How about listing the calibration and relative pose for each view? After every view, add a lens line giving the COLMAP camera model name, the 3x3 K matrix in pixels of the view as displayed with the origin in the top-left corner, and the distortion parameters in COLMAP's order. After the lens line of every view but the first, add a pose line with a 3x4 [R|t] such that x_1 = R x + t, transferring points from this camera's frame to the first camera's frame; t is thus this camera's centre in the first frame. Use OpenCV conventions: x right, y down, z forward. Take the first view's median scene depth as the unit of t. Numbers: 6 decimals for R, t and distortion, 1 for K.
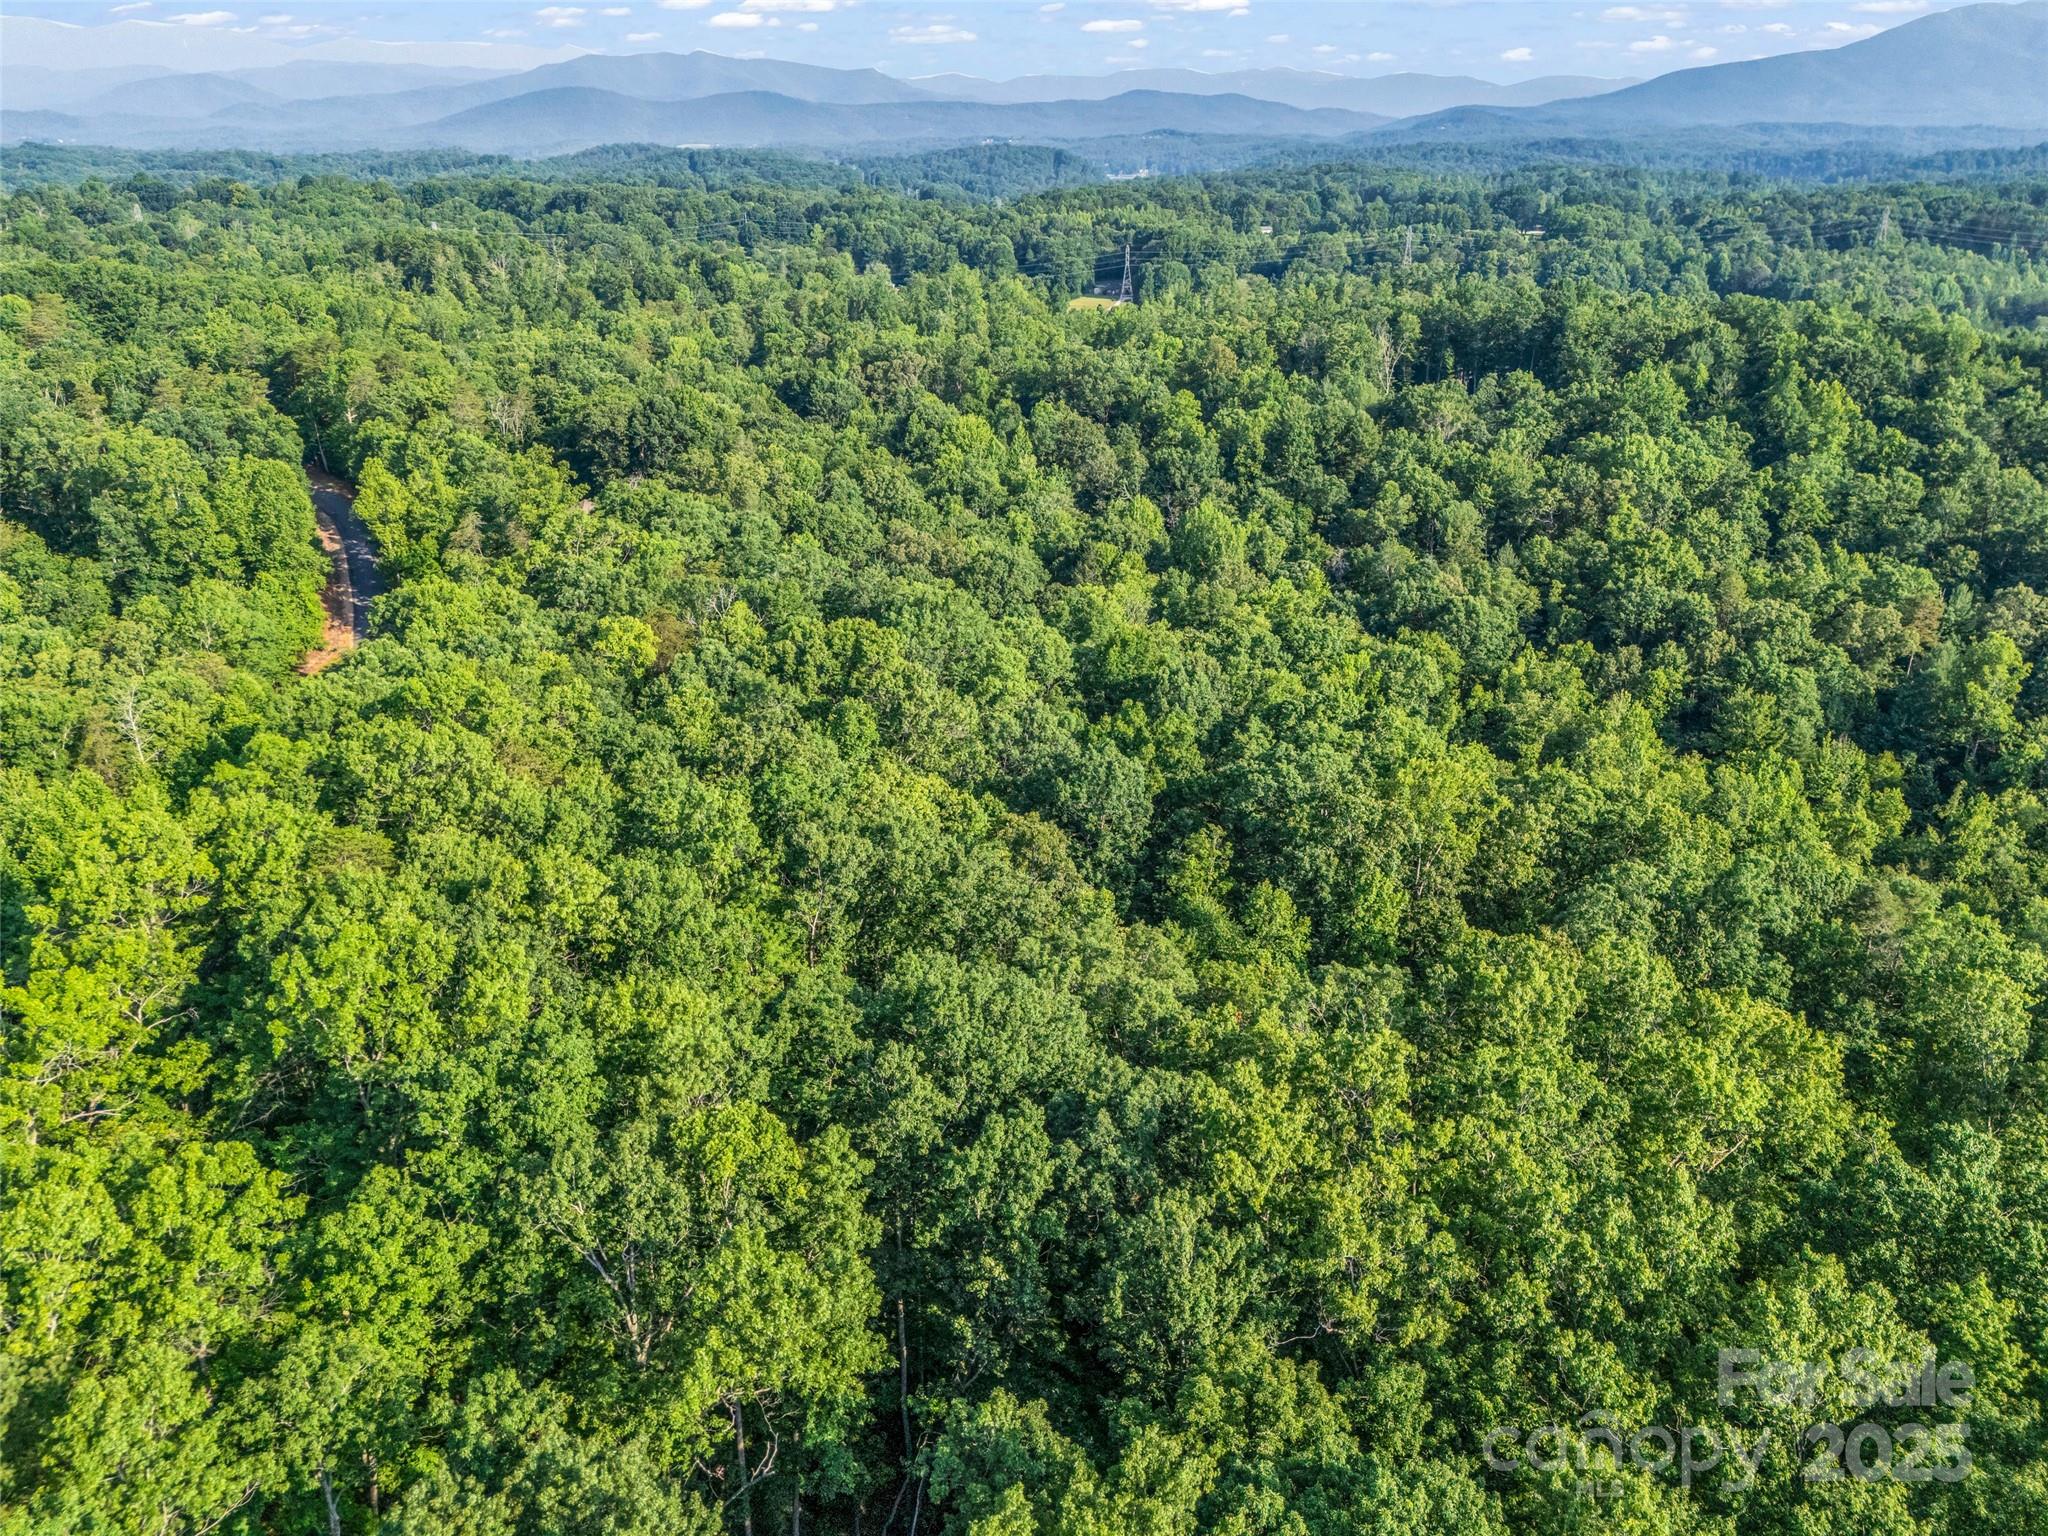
lens RADIAL K [[1516.7, 0, 1011.7], [0, 1516.7, 761.7], [0, 0, 1]] dist [0.084495, -0.084817]
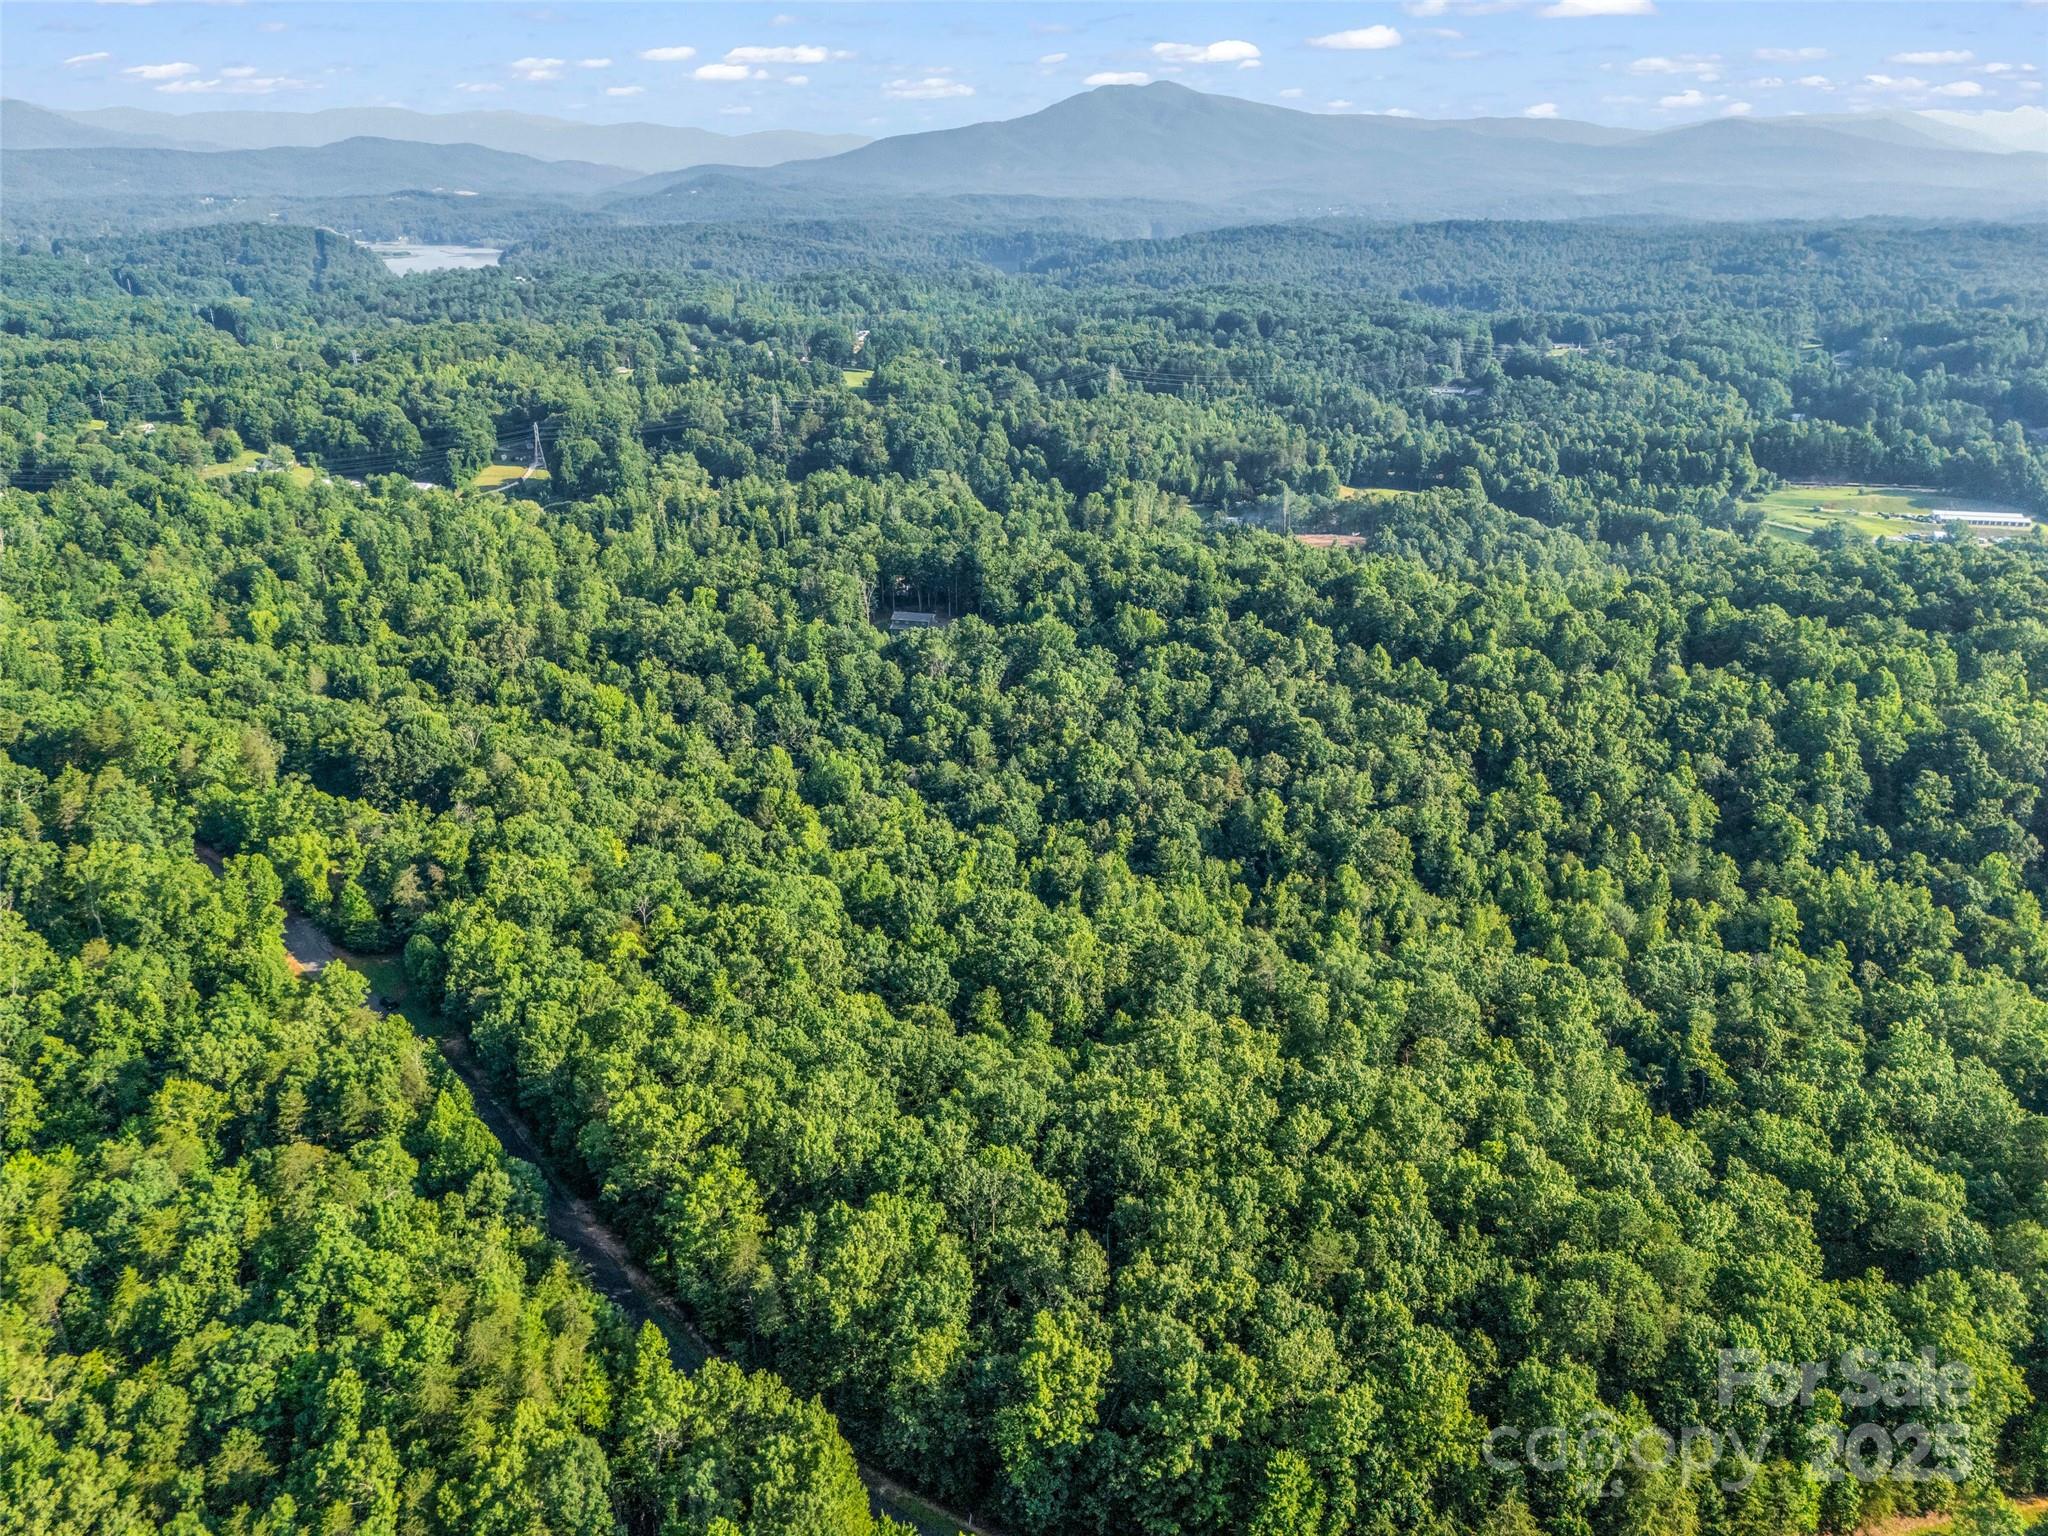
lens RADIAL K [[1523.4, 0, 1019.1], [0, 1523.4, 759.5], [0, 0, 1]] dist [0.074217, -0.071535]
pose [[0.897041, -0.152541, 0.414789, -0.378936], [0.162399, 0.986656, 0.011636, -0.165067], [-0.411029, 0.056923, 0.909843, -0.540185]]
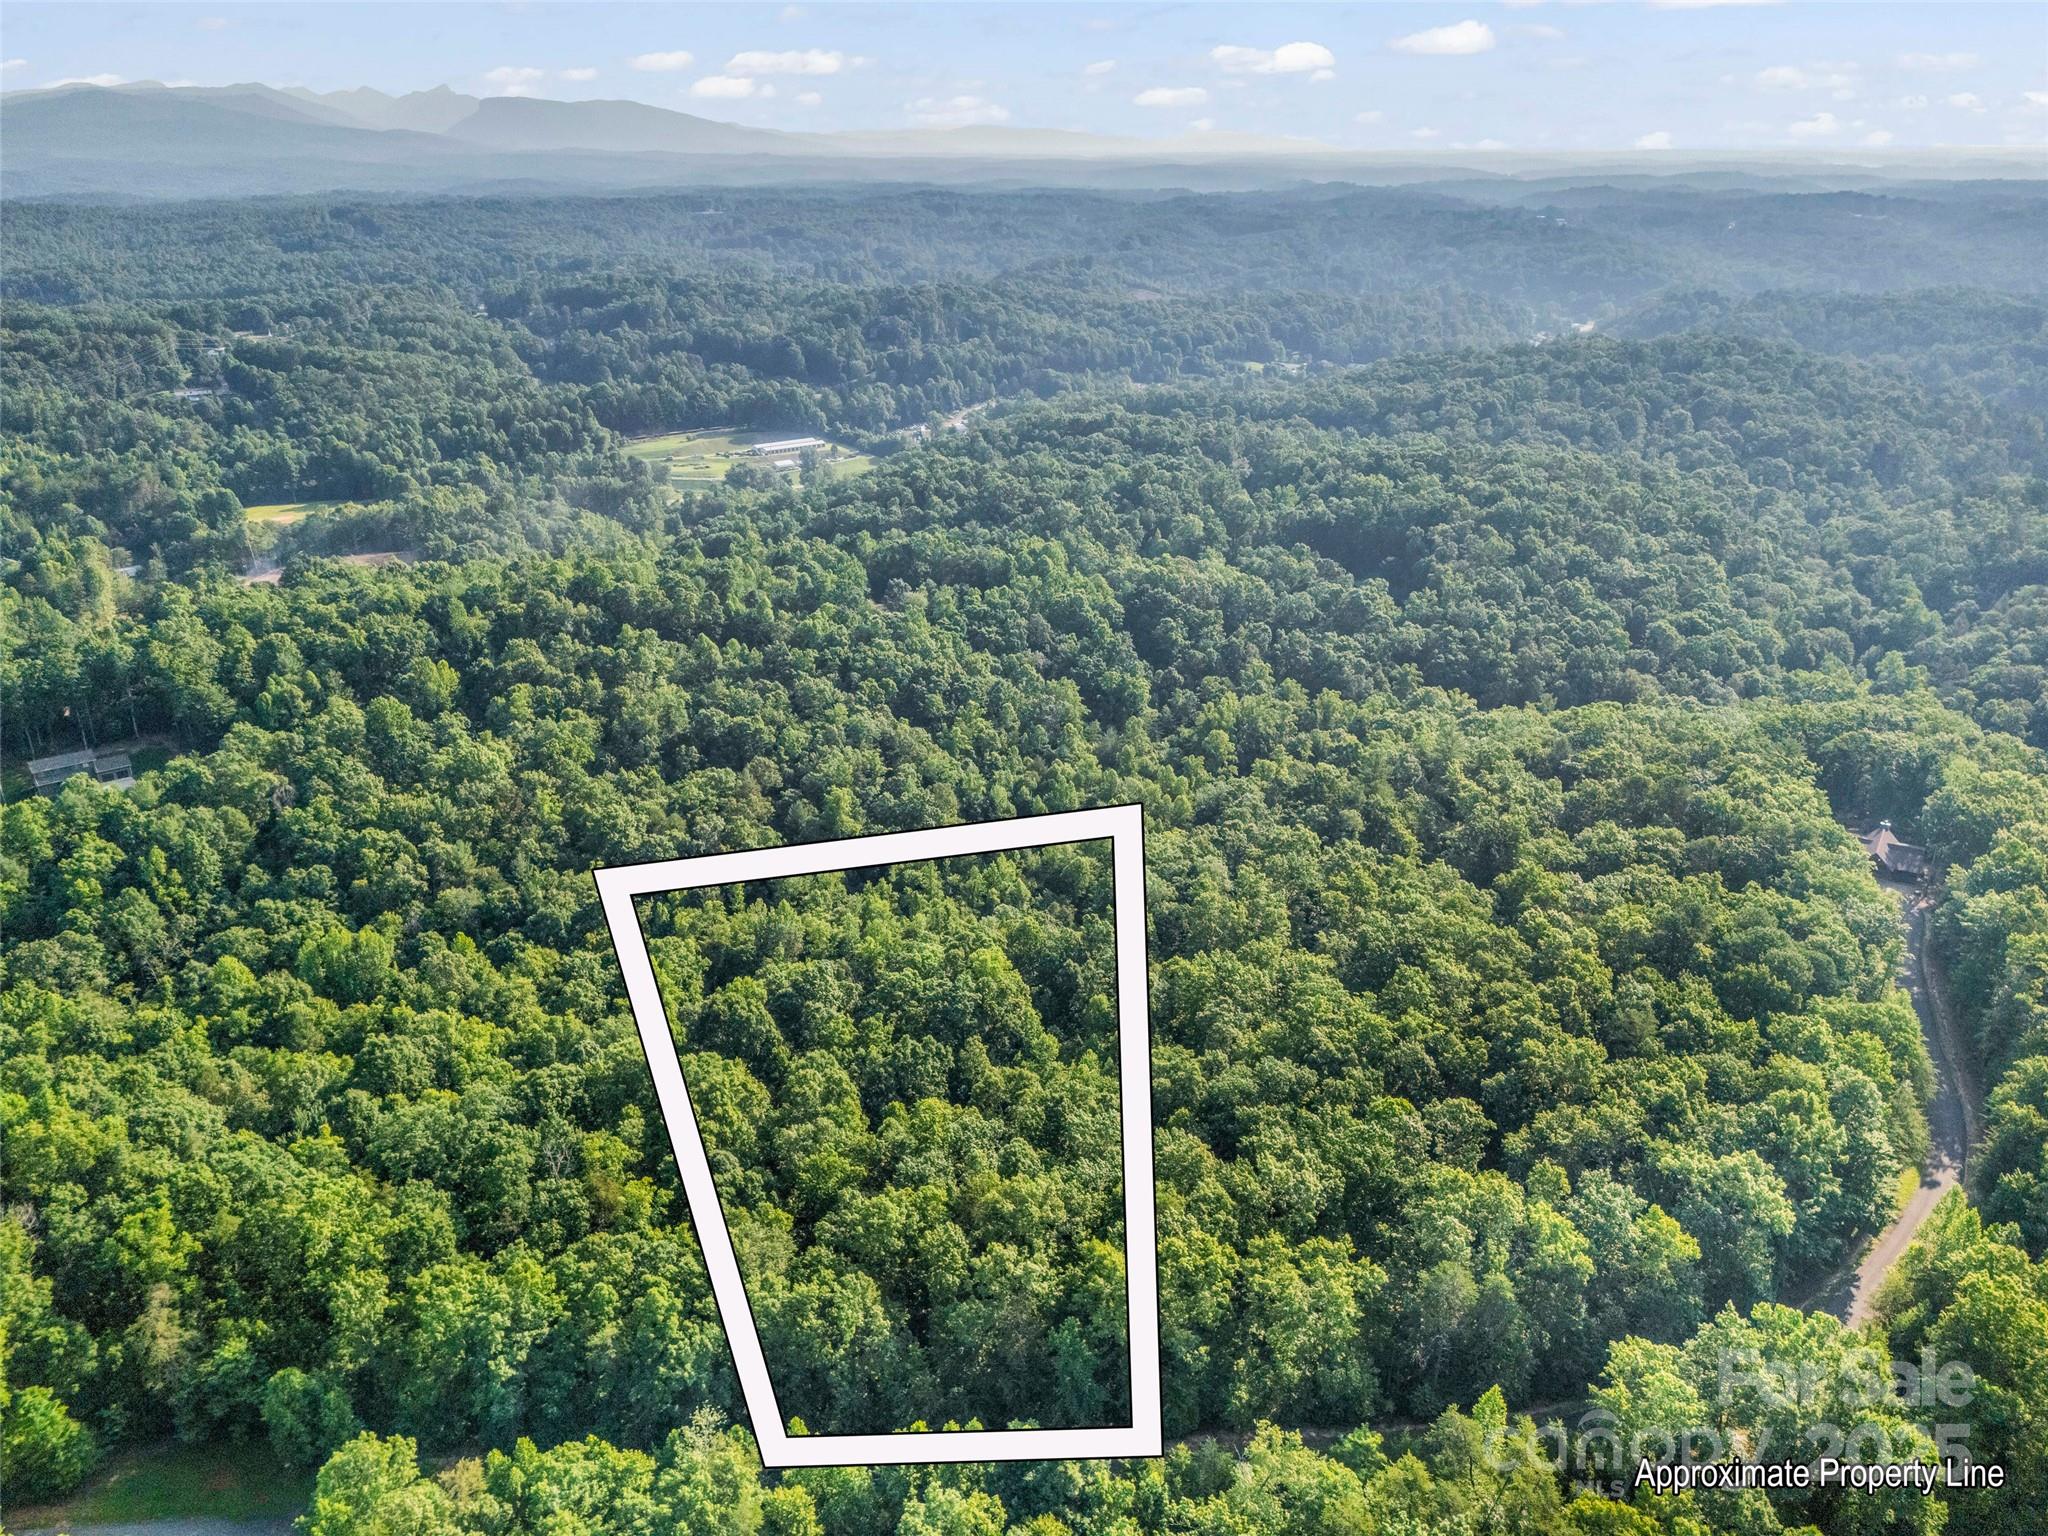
lens RADIAL K [[1555.1, 0, 1023.3], [0, 1555.1, 745.0], [0, 0, 1]] dist [0.066950, -0.065738]
pose [[0.196254, -0.347212, 0.917021, -0.878354], [0.373989, 0.891019, 0.257328, -0.442425], [-0.906431, 0.292454, 0.304719, 0.147494]]
